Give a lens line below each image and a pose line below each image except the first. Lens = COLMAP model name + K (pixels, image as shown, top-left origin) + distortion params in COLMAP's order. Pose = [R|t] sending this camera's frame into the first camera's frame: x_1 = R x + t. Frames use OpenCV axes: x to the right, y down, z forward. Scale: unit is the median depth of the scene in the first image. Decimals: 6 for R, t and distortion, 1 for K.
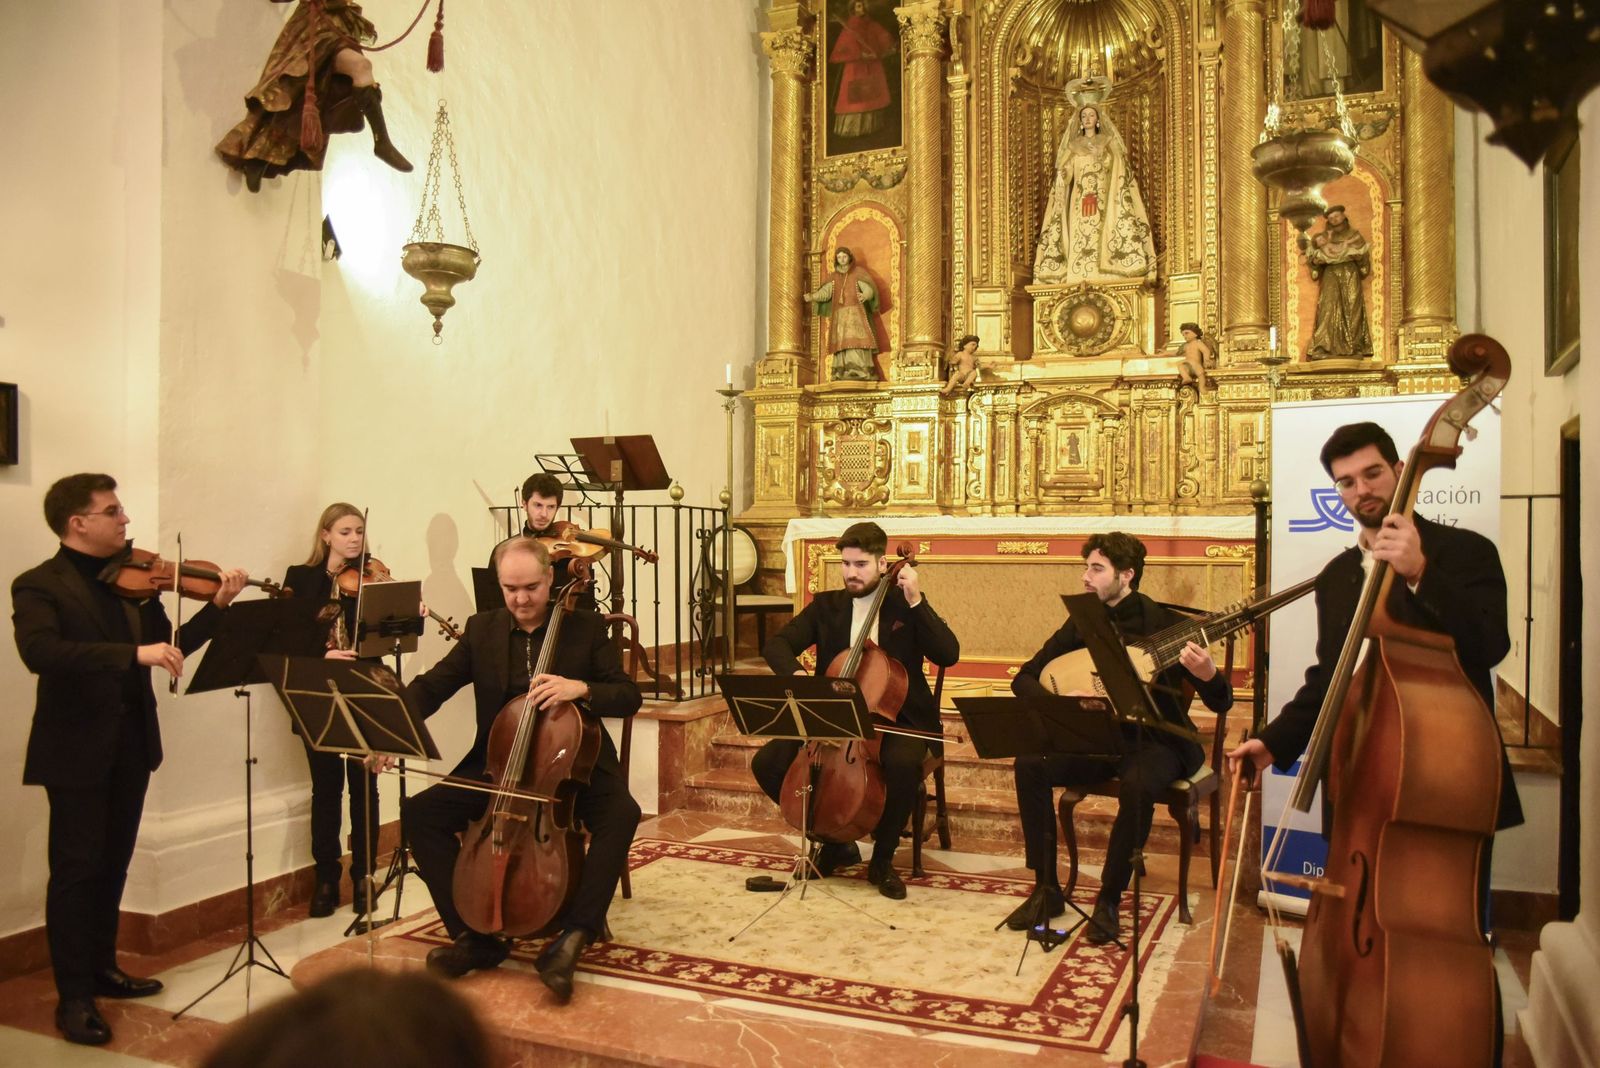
lens RADIAL K [[1232.6, 0, 832.6], [0, 1232.6, 533.0], [0, 0, 1]] dist [-0.067829, 0.007388]
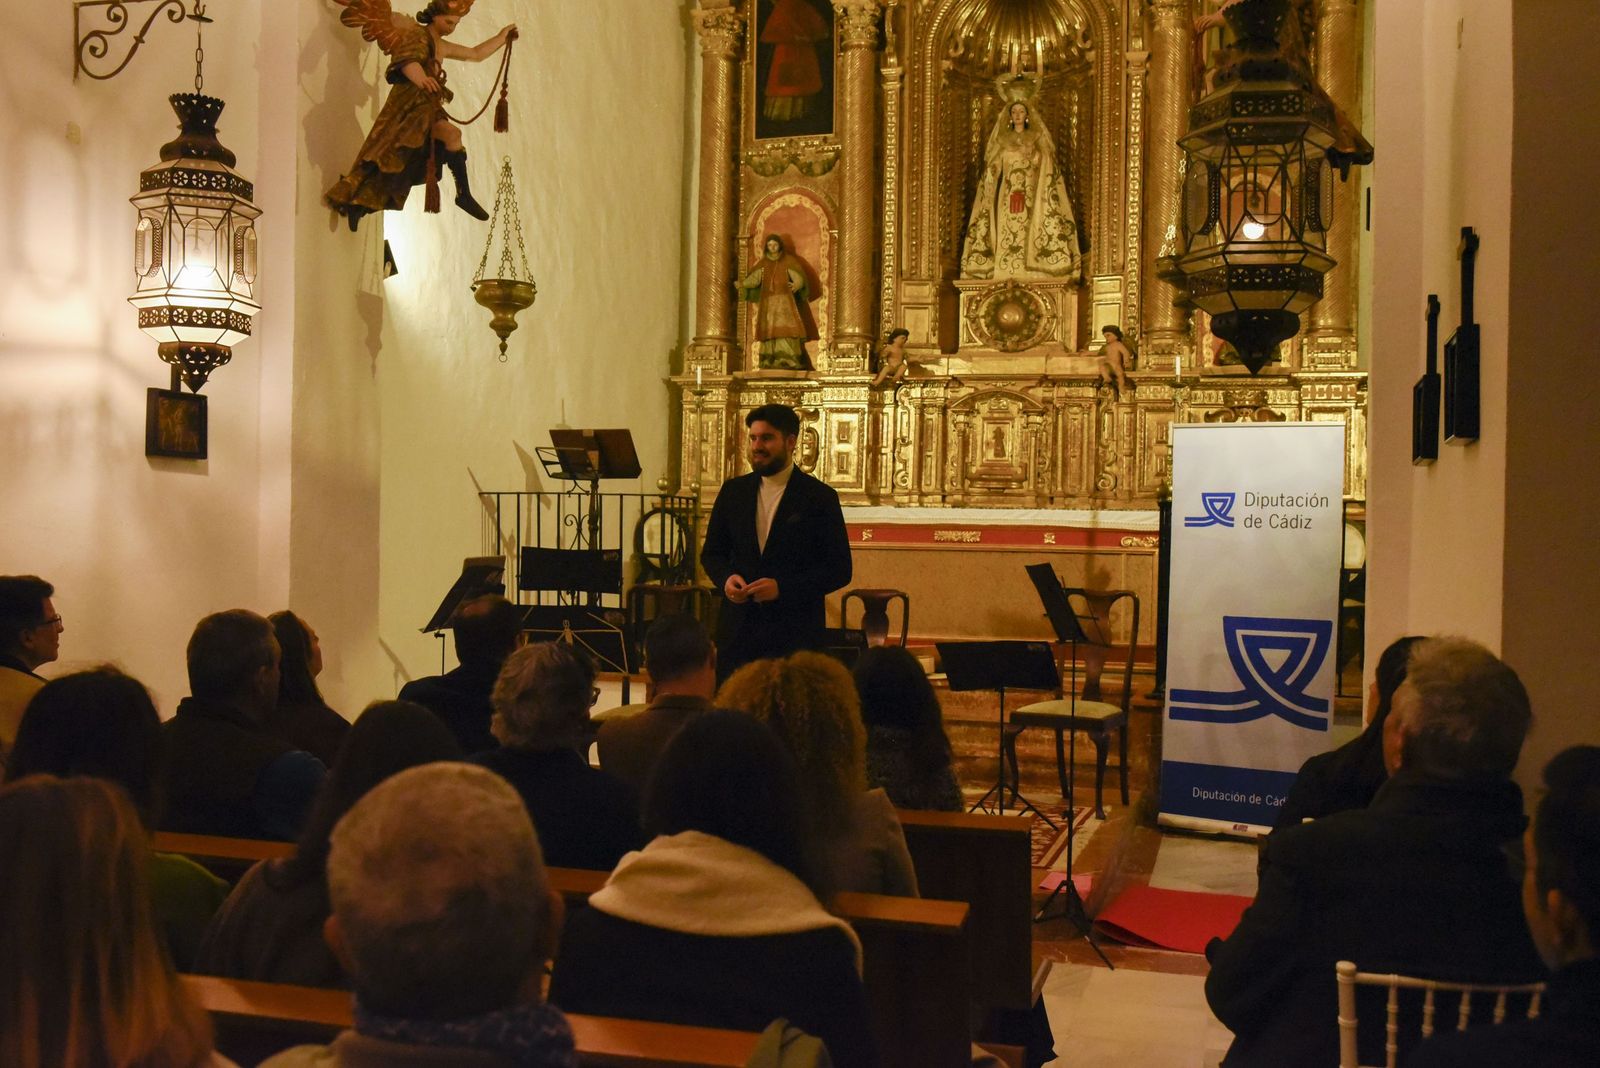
lens RADIAL K [[1640.4, 0, 800.0], [0, 1640.4, 534.0], [0, 0, 1]] dist [-0.000736, -0.002065]
pose [[0.995042, 0.013630, 0.098513, -0.103119], [-0.014755, 0.999834, 0.010698, -0.003053], [-0.098351, -0.012098, 0.995078, -0.353251]]
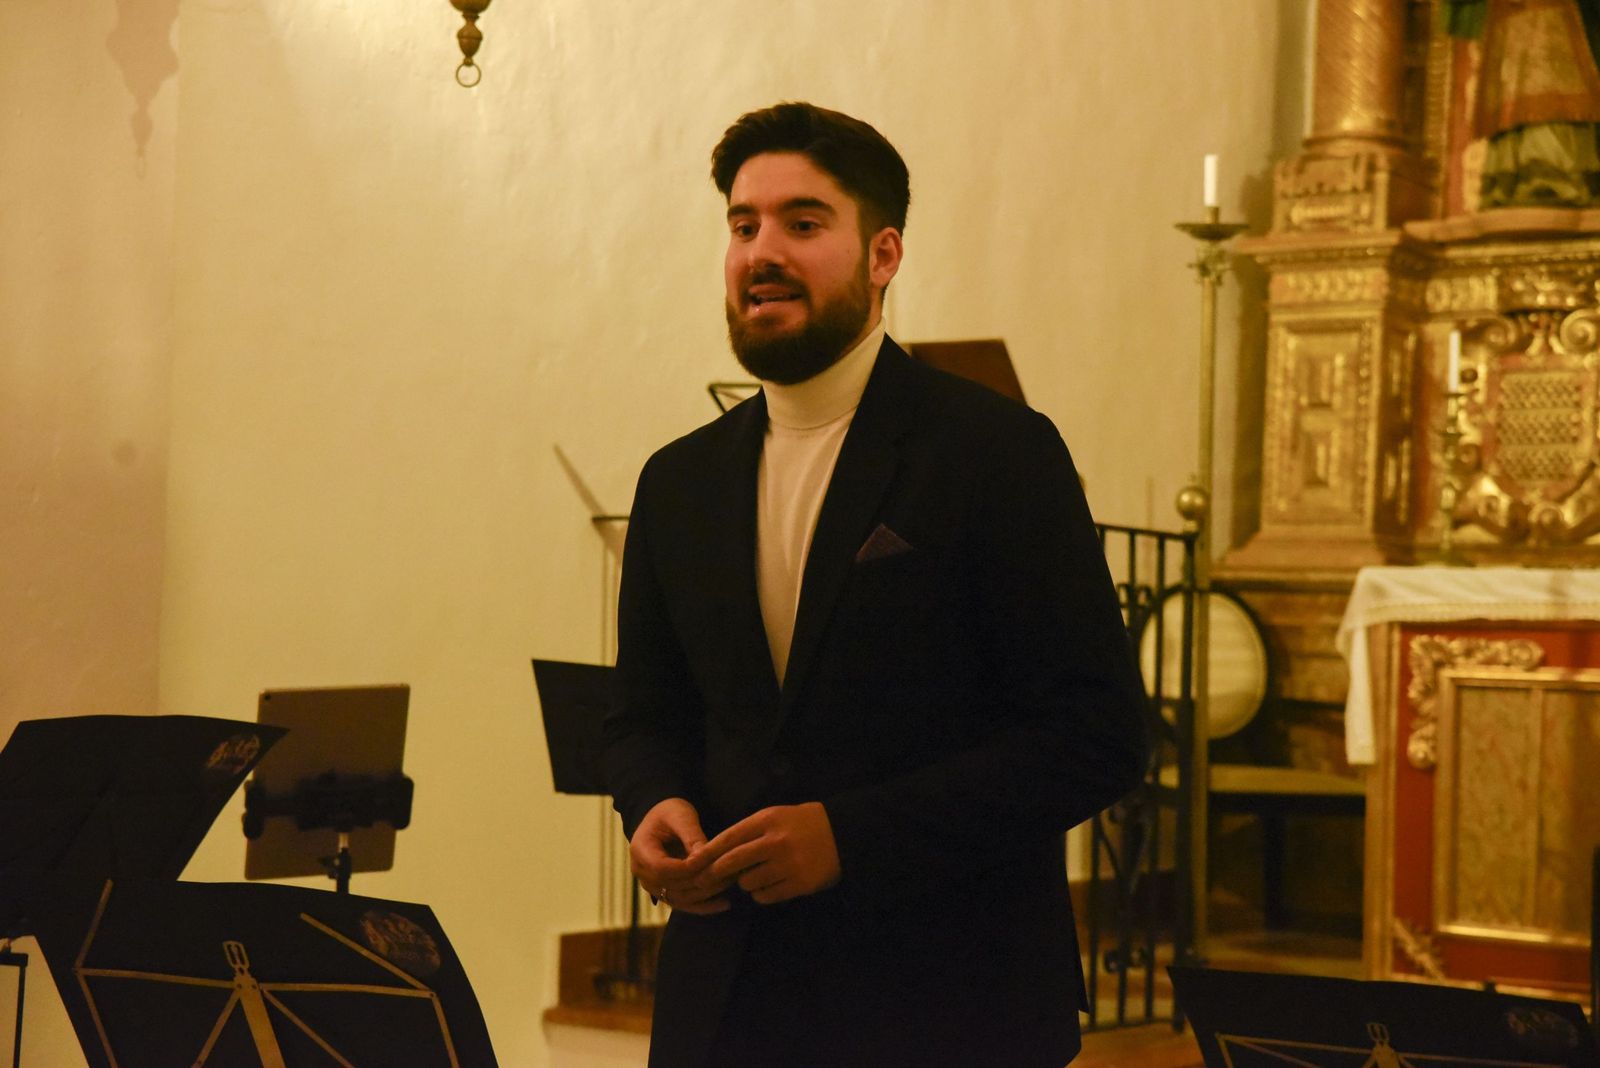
lens RADIAL K [[2997.5, 0, 798.2], [0, 2997.5, 558.1], [0, 0, 1]] dist [0.279680, -0.056110]
pose [[0.978162, 0.022422, -0.206632, -0.010183], [-0.026879, 0.999462, -0.018788, 0.006553], [0.206100, 0.023932, 0.978238, 0.046162]]
